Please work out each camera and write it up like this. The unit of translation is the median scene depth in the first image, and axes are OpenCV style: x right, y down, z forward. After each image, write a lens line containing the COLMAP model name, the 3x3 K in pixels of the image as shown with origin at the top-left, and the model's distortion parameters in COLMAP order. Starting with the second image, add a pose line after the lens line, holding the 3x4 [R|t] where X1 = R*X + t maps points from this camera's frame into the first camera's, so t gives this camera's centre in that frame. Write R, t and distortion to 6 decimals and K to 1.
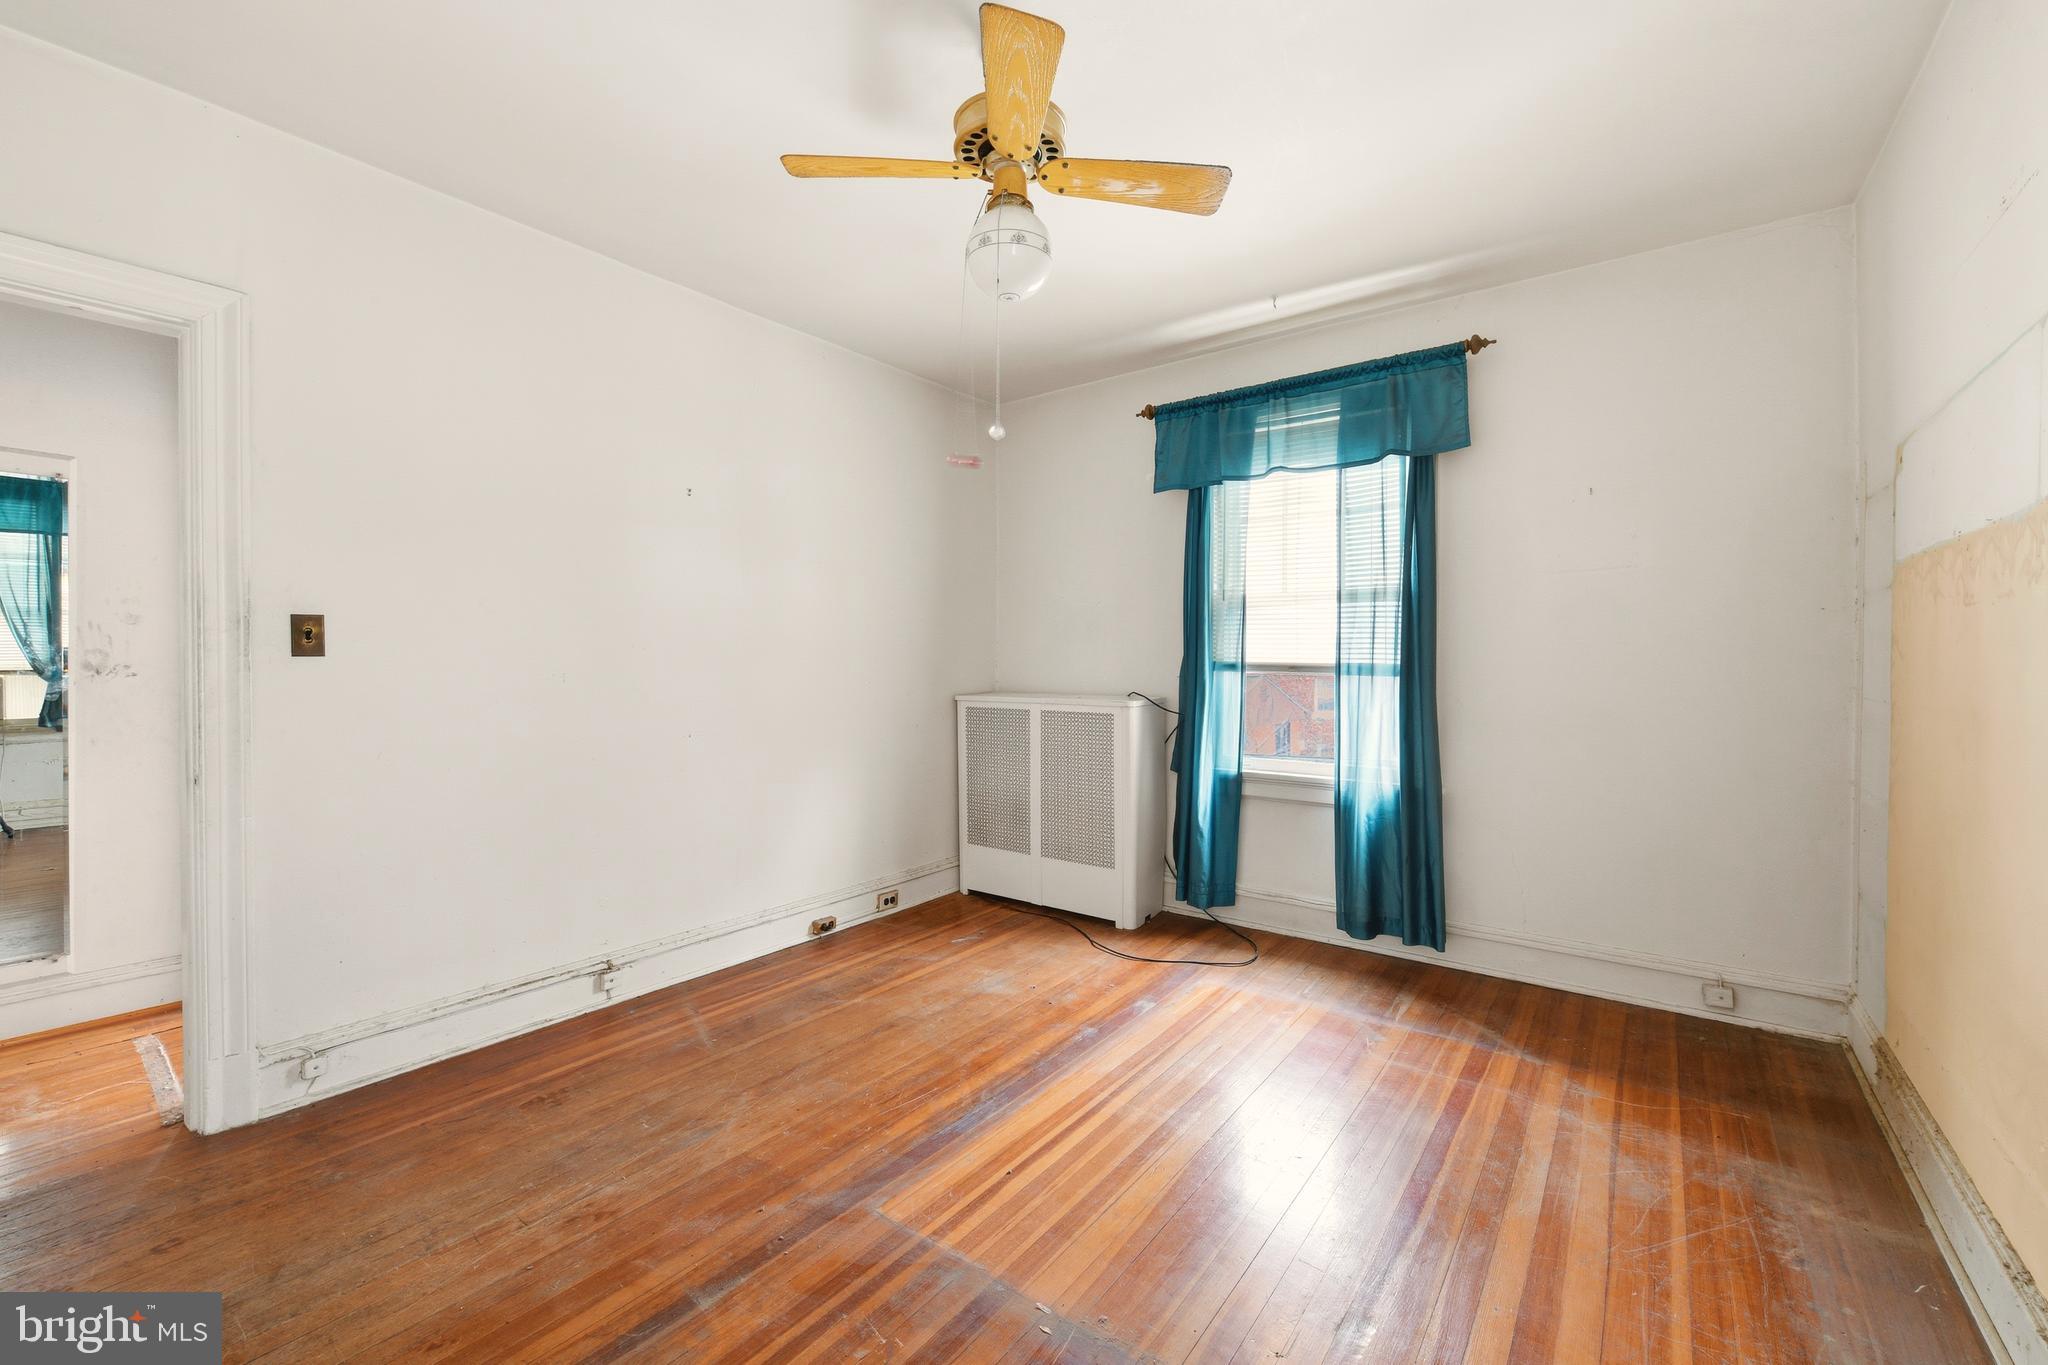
lens RADIAL K [[812.2, 0, 1028.4], [0, 812.2, 668.4], [0, 0, 1]] dist [-0.007763, 0.000238]
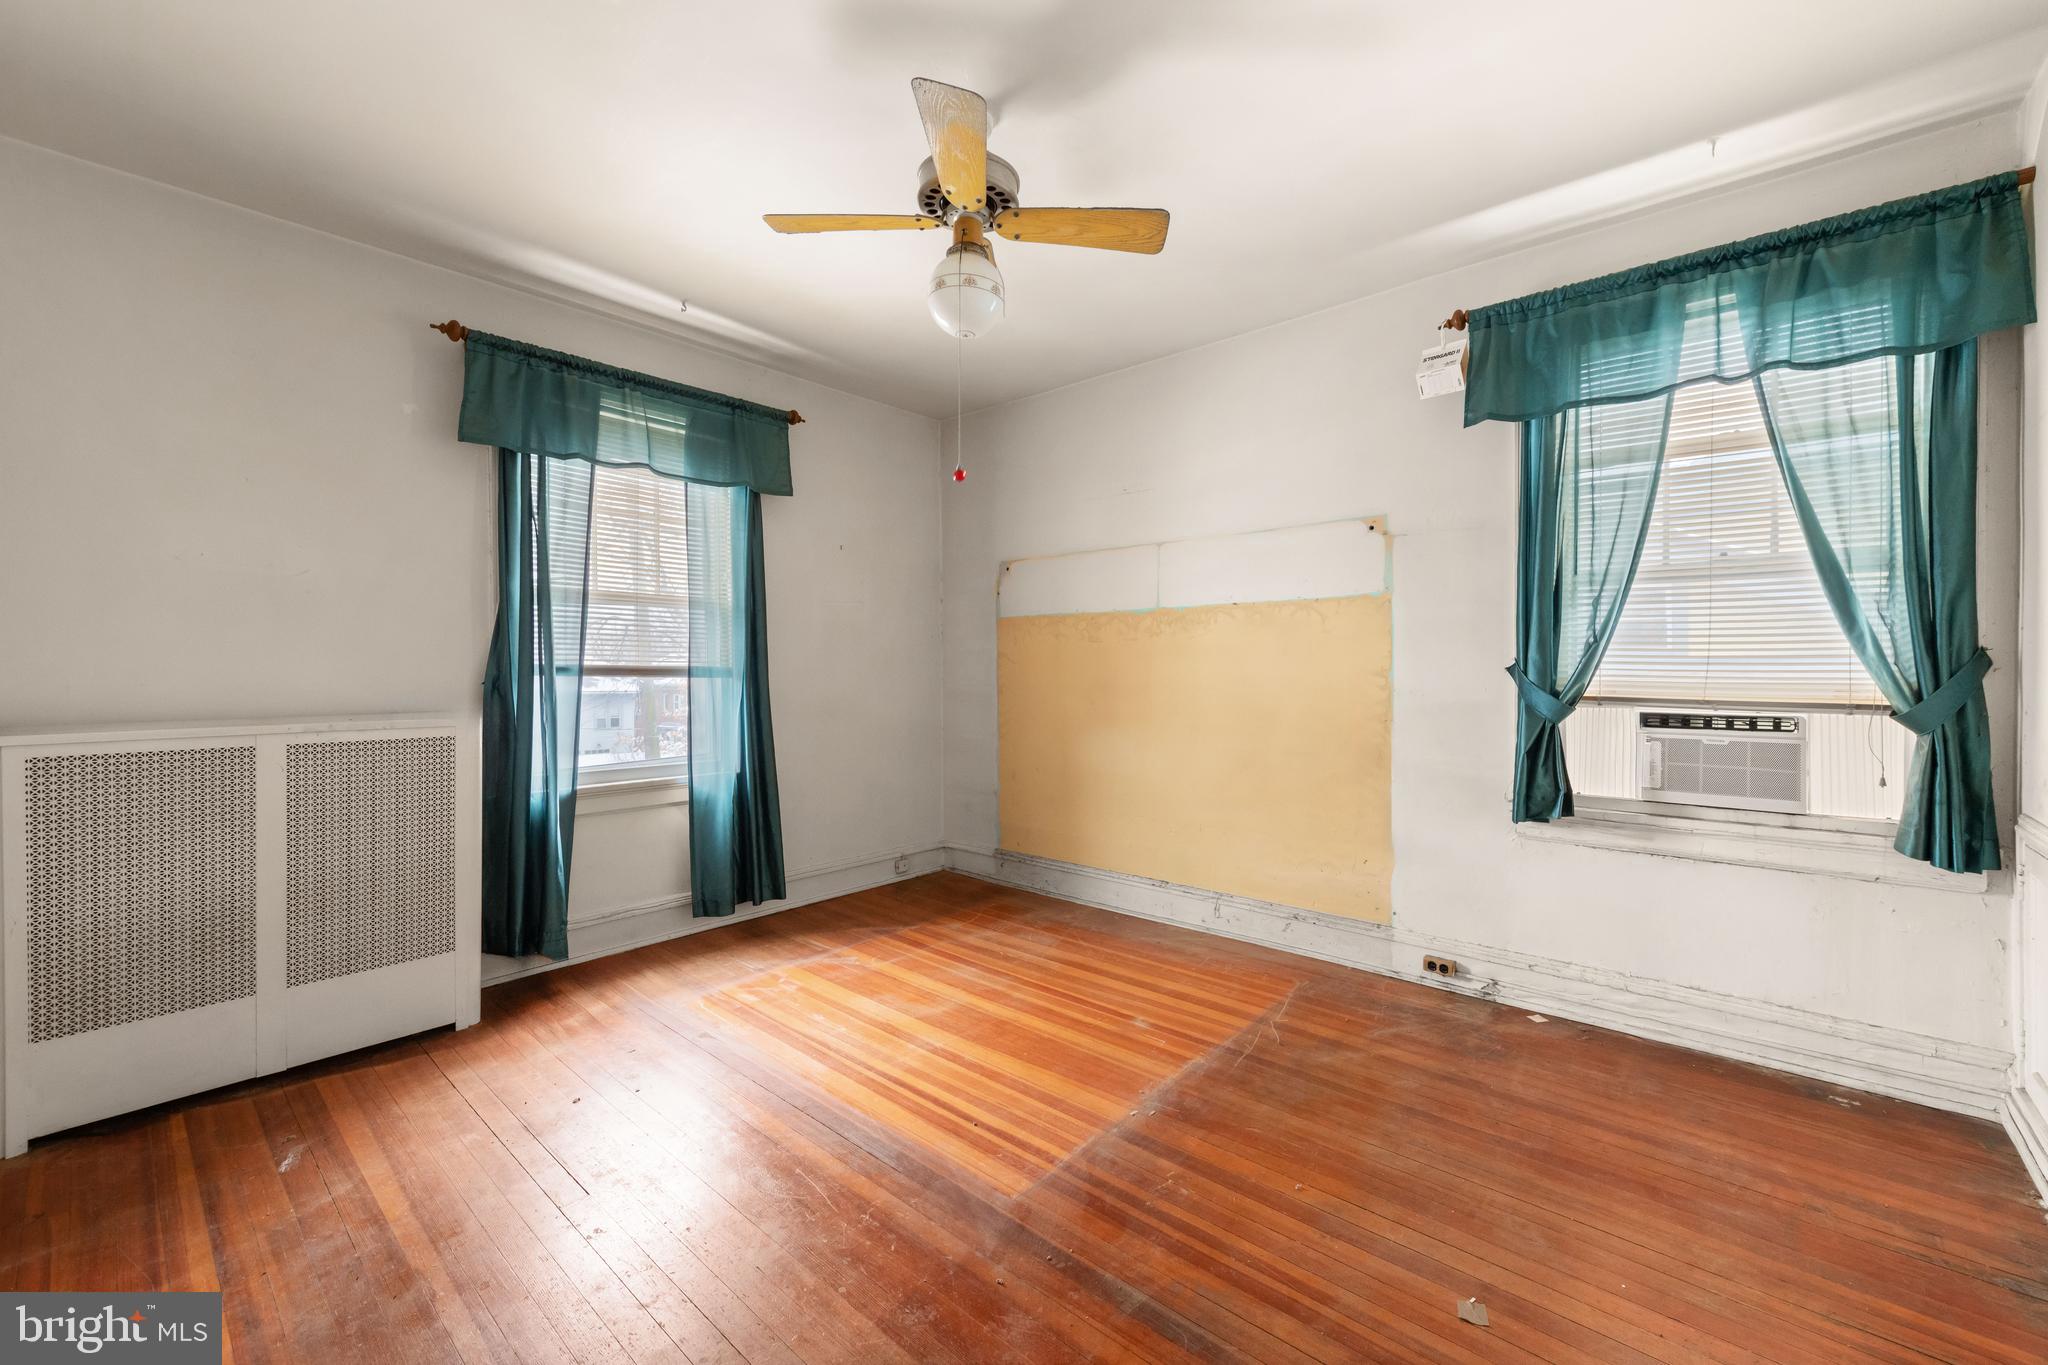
lens RADIAL K [[826.0, 0, 1026.8], [0, 826.0, 675.4], [0, 0, 1]] dist [-0.000405, -0.000161]
pose [[0.078452, -0.008888, 0.996878, -0.724561], [0.008759, 0.999928, 0.008226, 0.000195], [-0.996879, 0.008087, 0.078524, 0.532483]]
